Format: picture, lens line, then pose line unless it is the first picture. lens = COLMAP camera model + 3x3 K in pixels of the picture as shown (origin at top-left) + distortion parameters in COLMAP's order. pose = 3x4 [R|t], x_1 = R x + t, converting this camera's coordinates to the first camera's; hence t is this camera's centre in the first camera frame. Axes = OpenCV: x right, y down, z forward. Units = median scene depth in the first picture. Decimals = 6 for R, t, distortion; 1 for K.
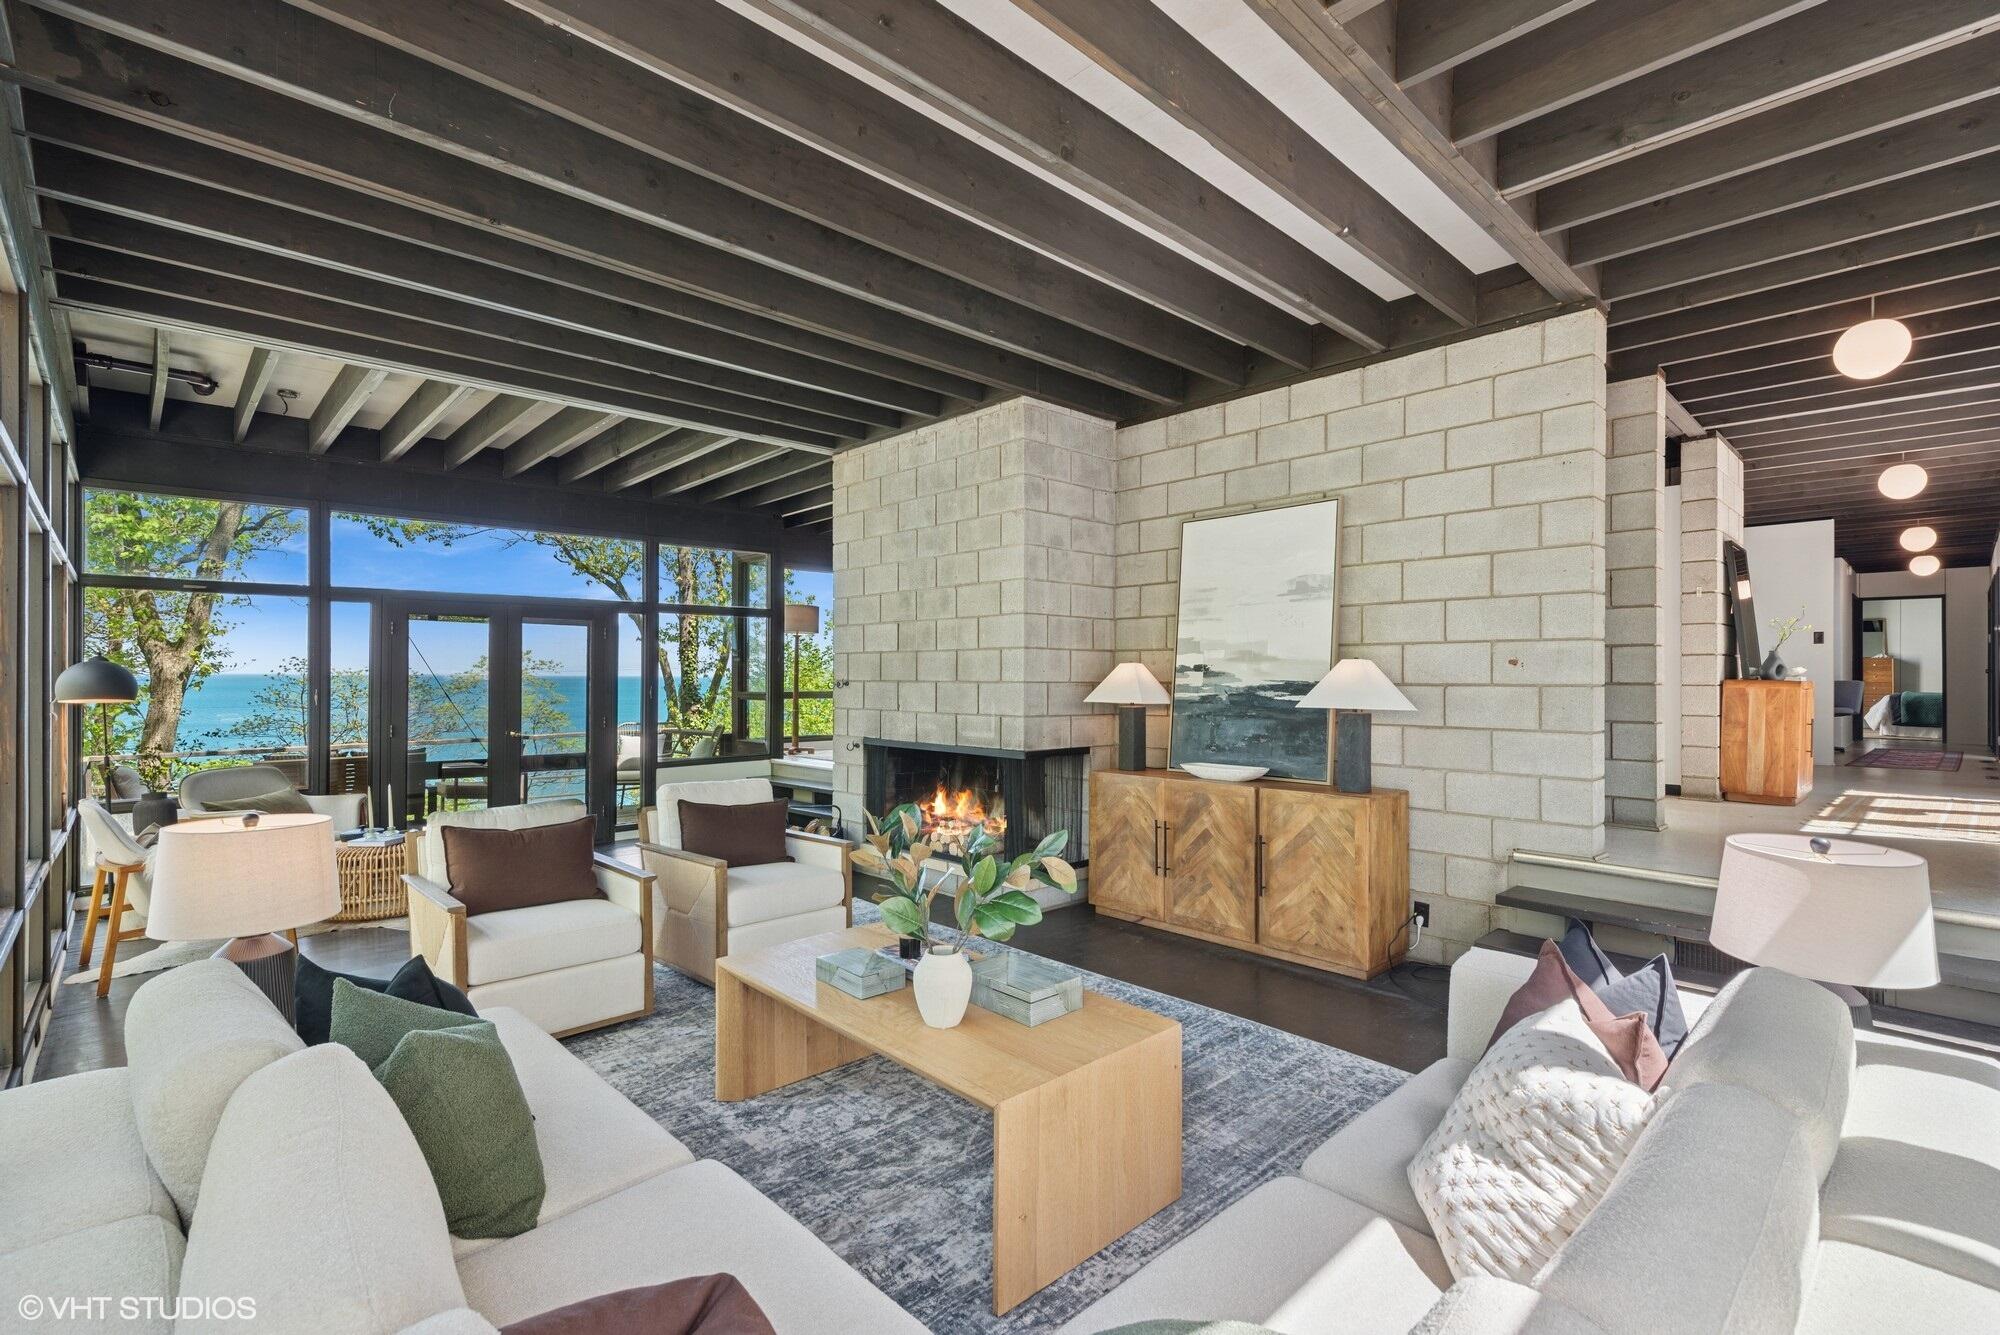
lens RADIAL K [[878.1, 0, 1010.7], [0, 878.1, 674.4], [0, 0, 1]] dist [-0.013321, -0.001047]
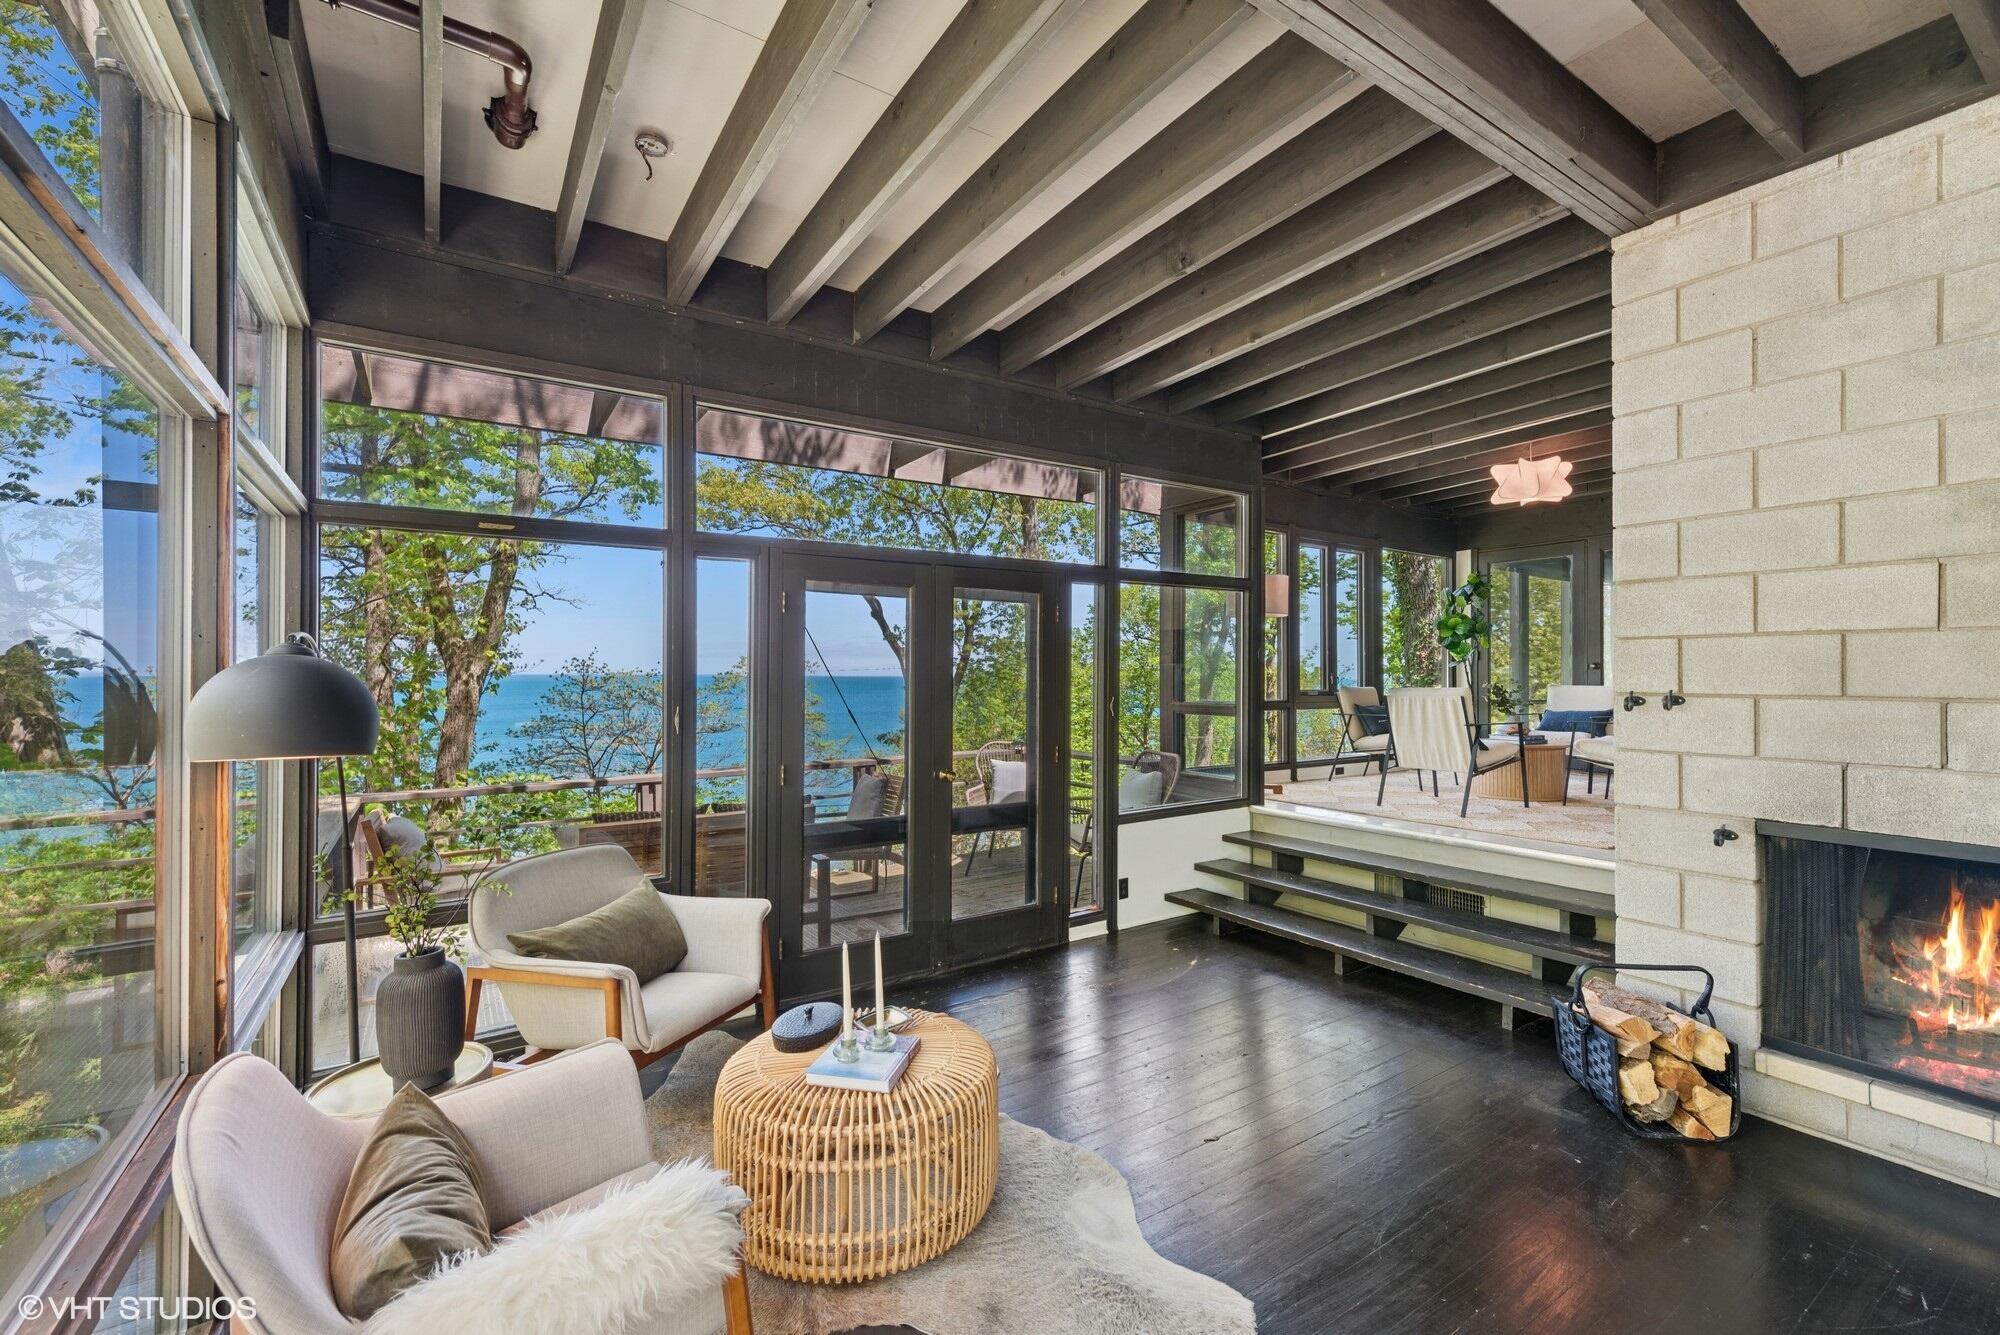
lens RADIAL K [[833.6, 0, 993.6], [0, 833.6, 671.8], [0, 0, 1]] dist [0.001225, 0.000238]
pose [[0.977950, -0.000361, -0.208838, -0.446282], [-0.000202, 0.999996, -0.002673, -0.003810], [0.208838, 0.002656, 0.977947, 0.468933]]
